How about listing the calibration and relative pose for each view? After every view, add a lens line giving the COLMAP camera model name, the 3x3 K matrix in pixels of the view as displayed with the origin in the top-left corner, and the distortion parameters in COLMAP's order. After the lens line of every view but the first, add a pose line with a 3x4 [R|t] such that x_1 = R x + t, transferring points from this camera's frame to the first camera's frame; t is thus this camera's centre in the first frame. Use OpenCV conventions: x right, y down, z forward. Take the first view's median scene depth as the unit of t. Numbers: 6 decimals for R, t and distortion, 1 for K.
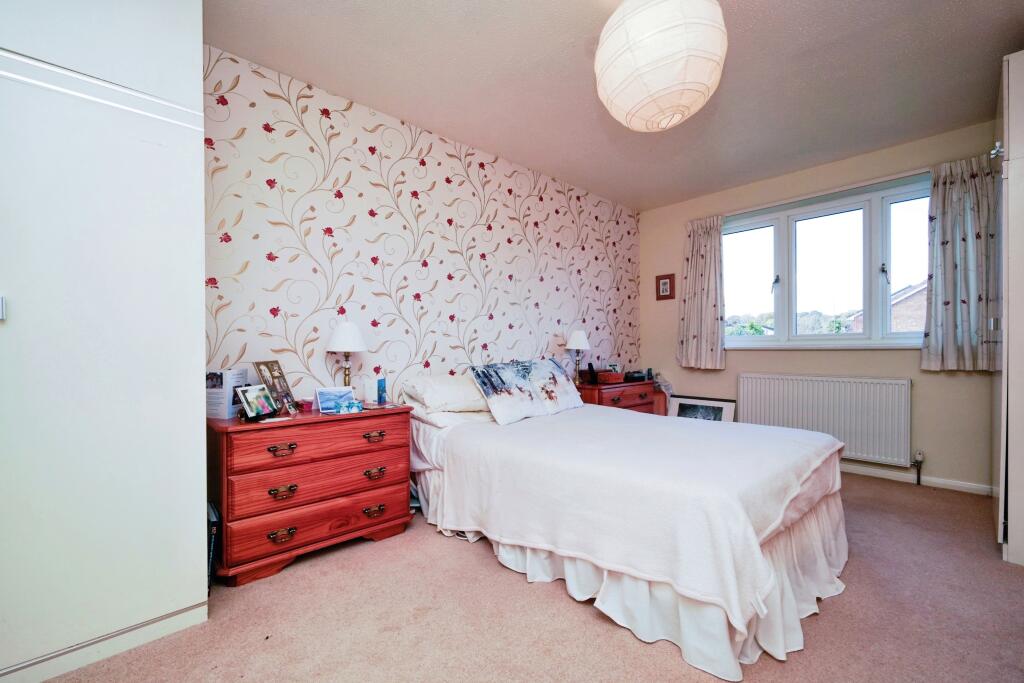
lens RADIAL K [[447.0, 0, 511.4], [0, 447.0, 349.4], [0, 0, 1]] dist [-0.005165, -0.001388]
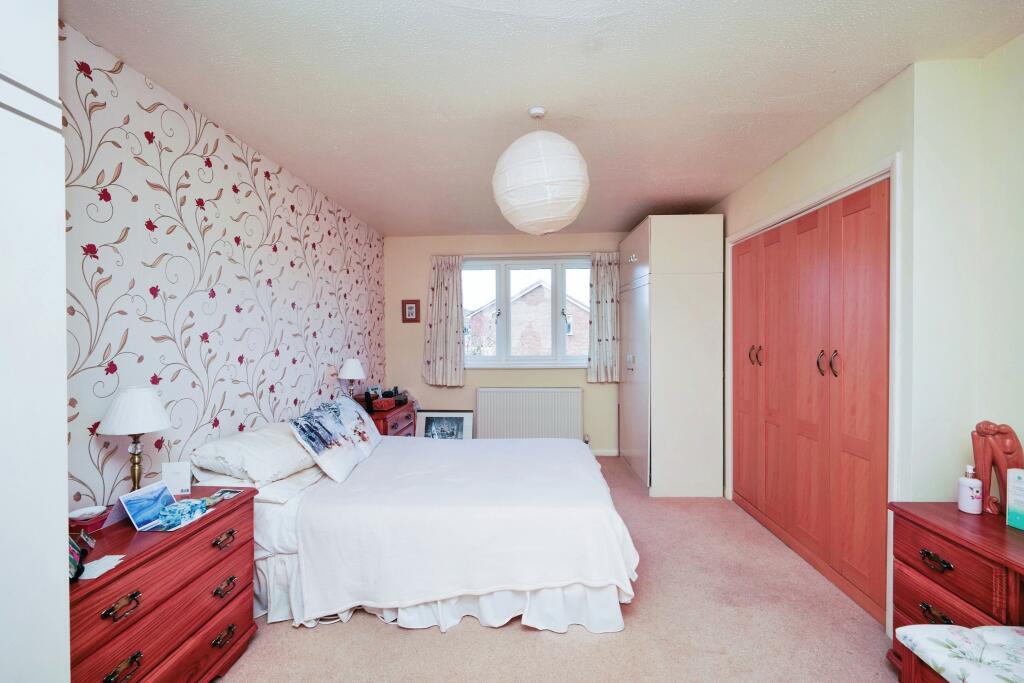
lens RADIAL K [[447.0, 0, 519.3], [0, 447.0, 334.7], [0, 0, 1]] dist [-0.005165, -0.001388]
pose [[0.698888, 0.001878, 0.715228, -0.375536], [0.000937, 0.999993, -0.003542, -0.117479], [-0.715230, 0.003146, 0.698882, 0.075238]]
